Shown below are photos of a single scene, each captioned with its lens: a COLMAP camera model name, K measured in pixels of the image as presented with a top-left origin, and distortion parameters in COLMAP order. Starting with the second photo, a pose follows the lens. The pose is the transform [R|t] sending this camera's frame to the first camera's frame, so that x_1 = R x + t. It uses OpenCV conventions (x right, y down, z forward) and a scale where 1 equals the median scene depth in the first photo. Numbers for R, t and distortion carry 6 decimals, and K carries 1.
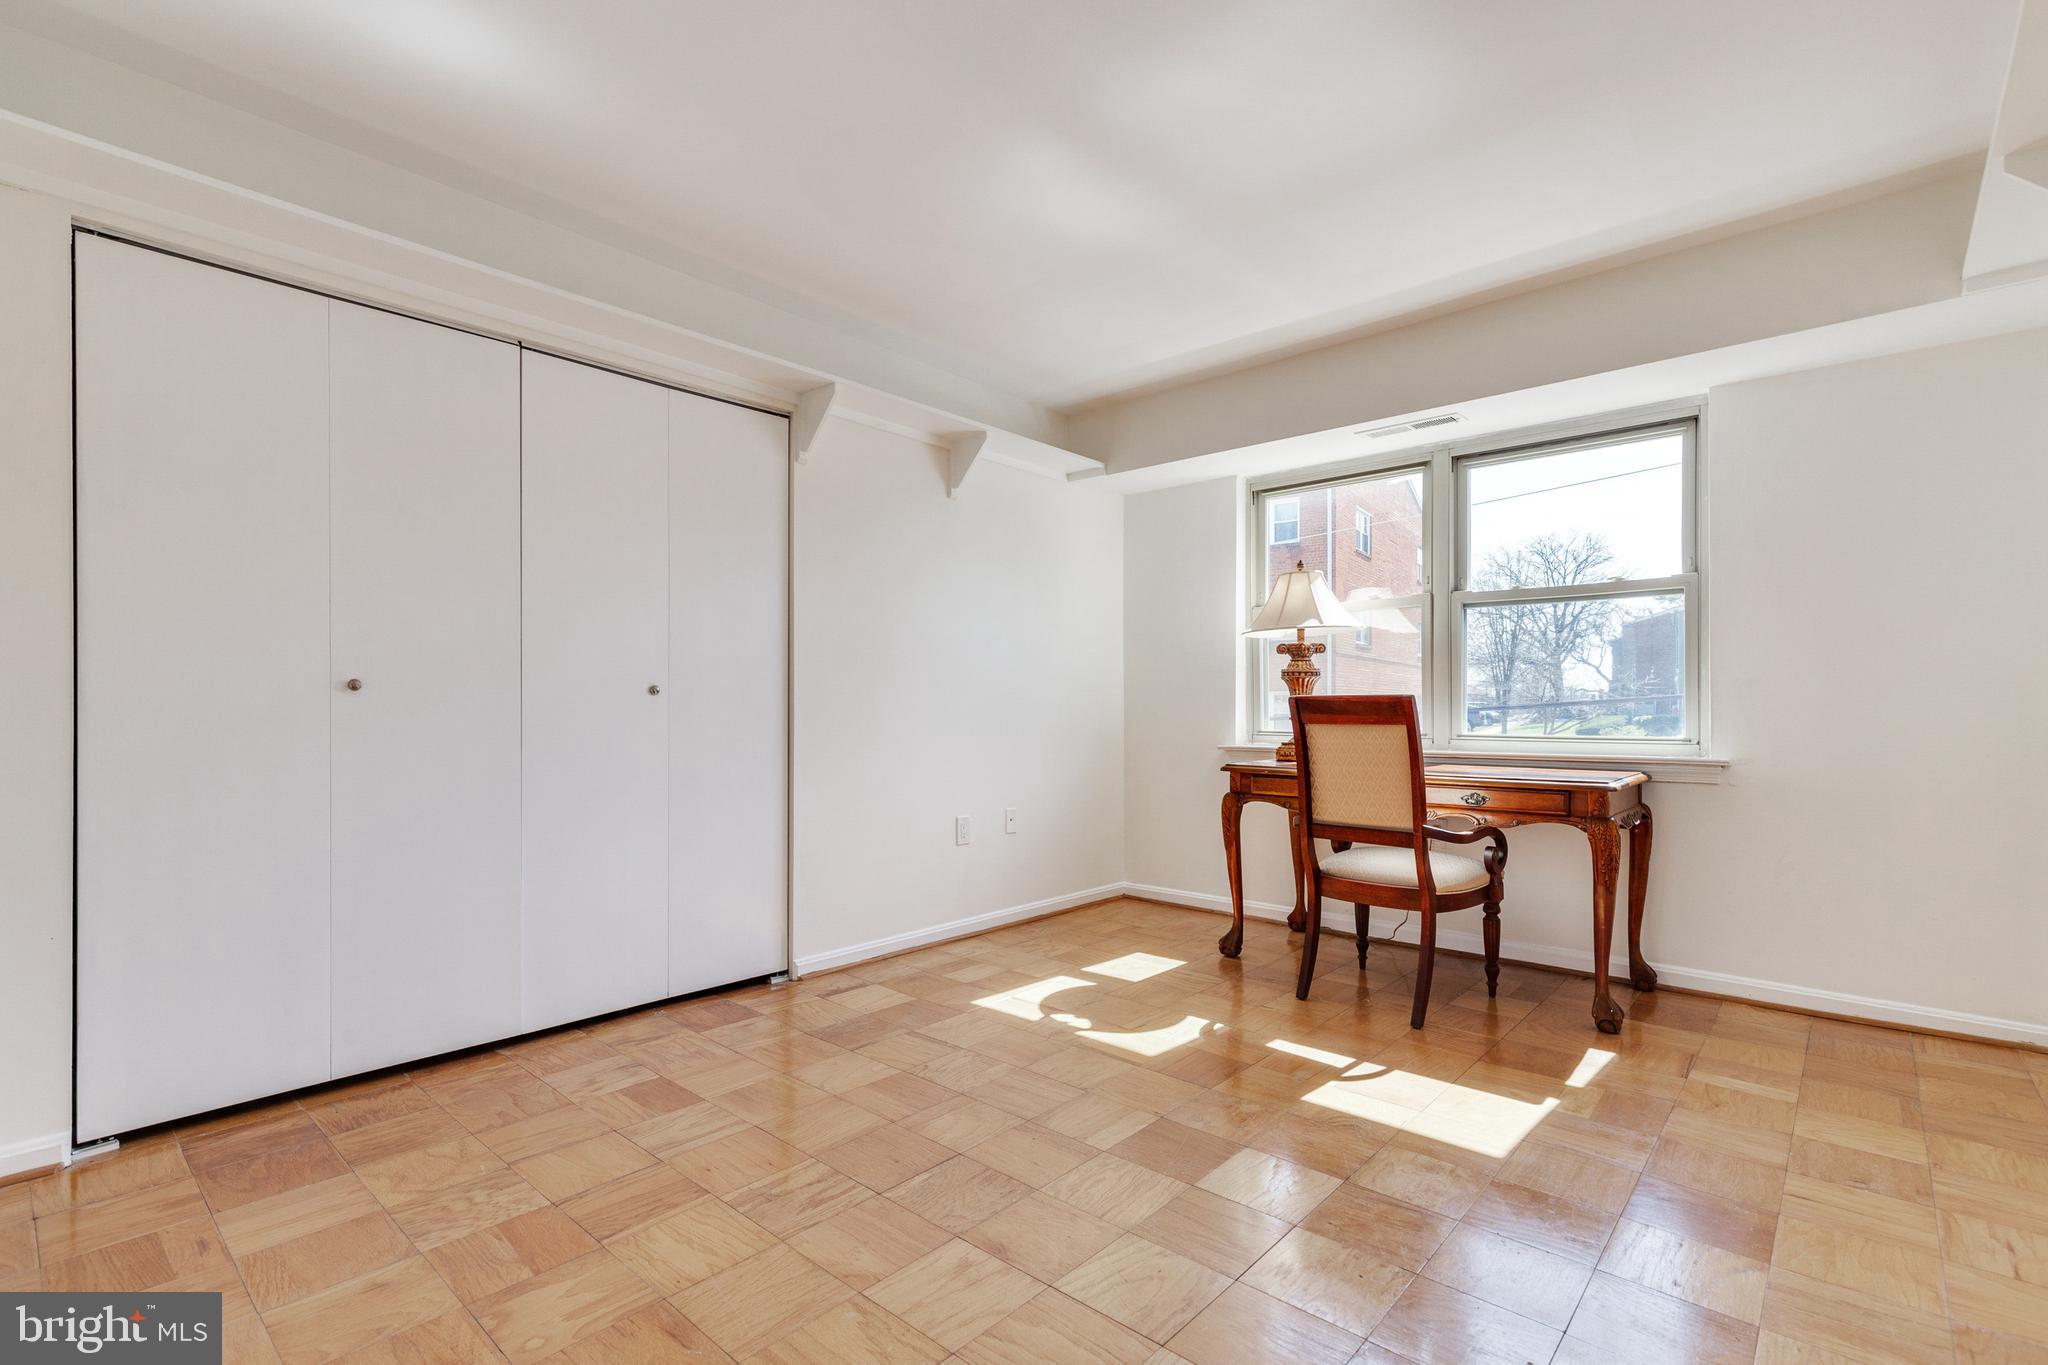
lens RADIAL K [[941.6, 0, 1028.7], [0, 941.6, 689.4], [0, 0, 1]] dist [-0.001341, 0.000300]
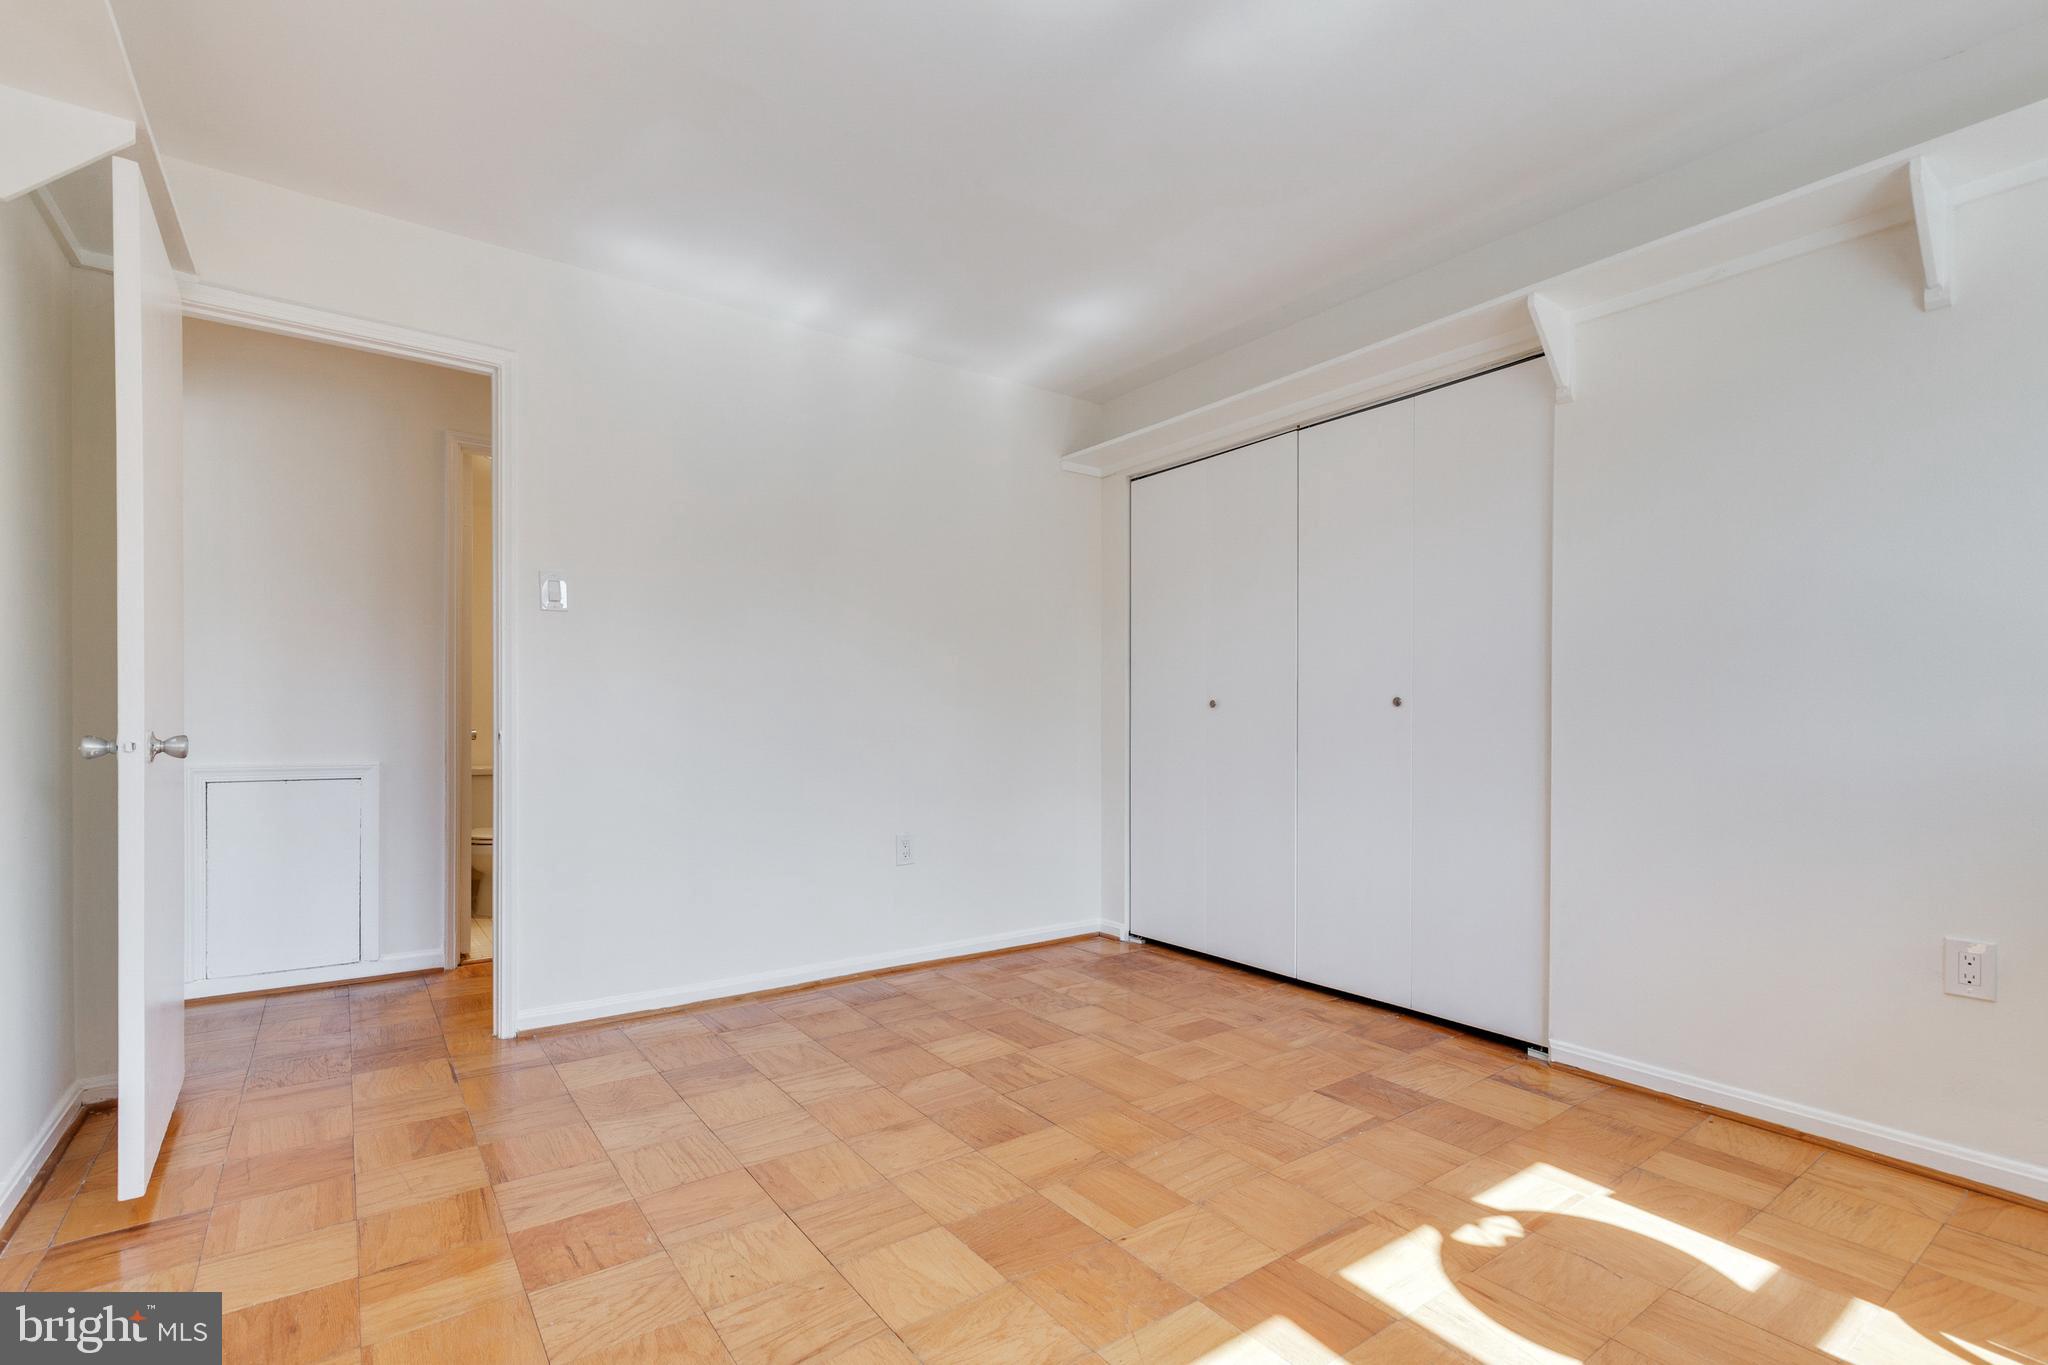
lens RADIAL K [[938.1, 0, 1026.8], [0, 938.1, 714.7], [0, 0, 1]] dist [0.018068, -0.000656]
pose [[-0.209324, -0.006144, -0.977827, 0.722000], [0.013967, 0.999859, -0.009272, 0.019637], [0.977747, -0.015598, -0.209209, 0.862979]]
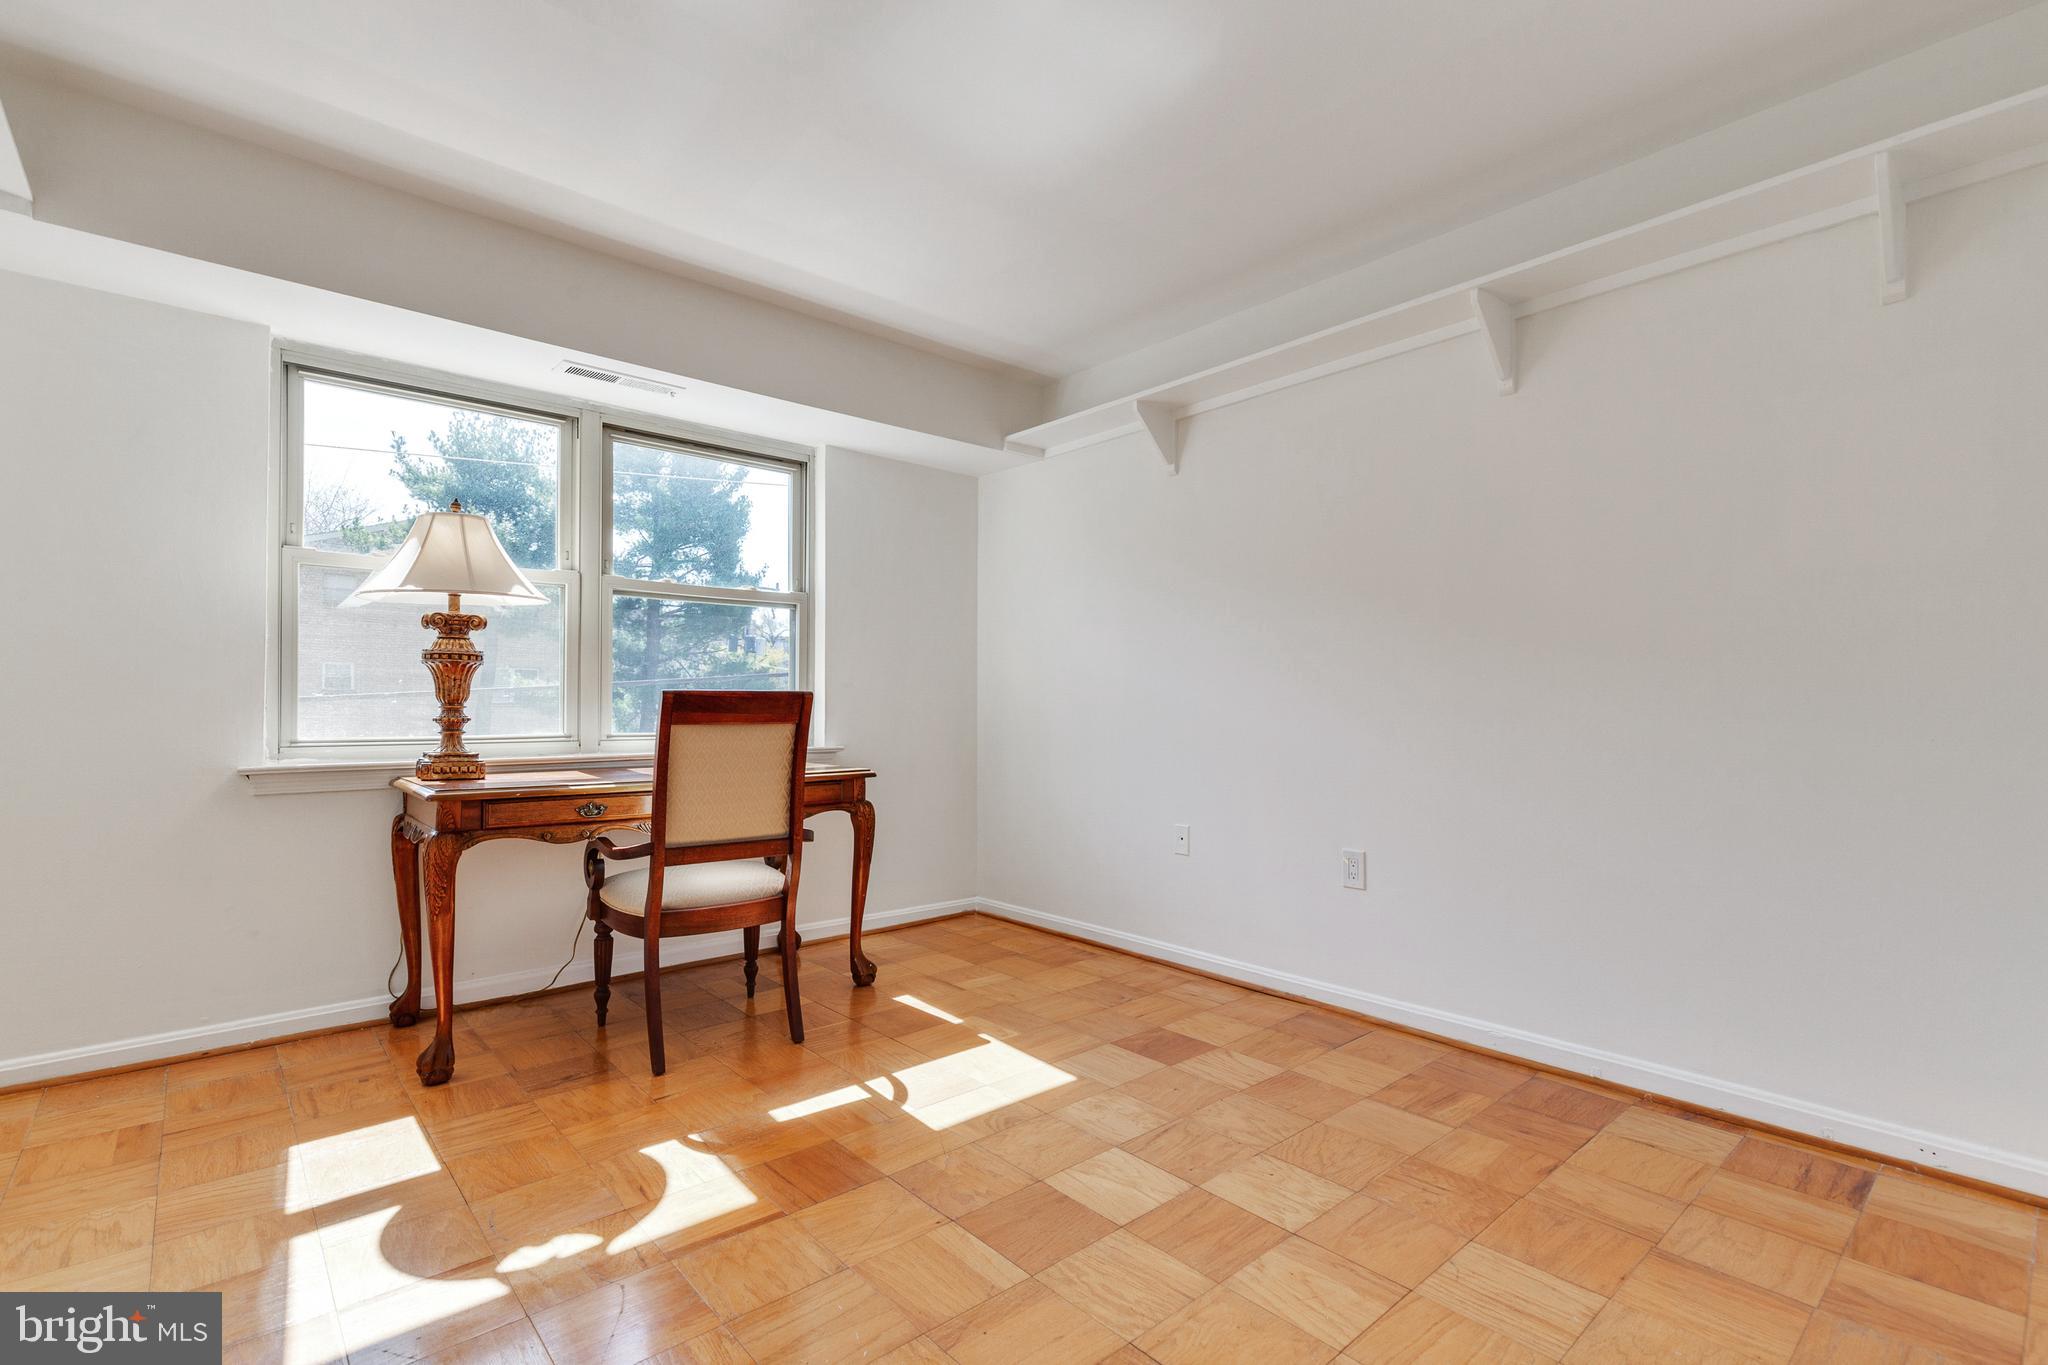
lens RADIAL K [[936.2, 0, 1026.0], [0, 936.2, 677.7], [0, 0, 1]] dist [0.006089, -0.000033]
pose [[0.116779, 0.027642, 0.992773, -0.510392], [-0.021364, 0.999451, -0.025315, 0.011023], [-0.992928, -0.018253, 0.117305, 0.667731]]
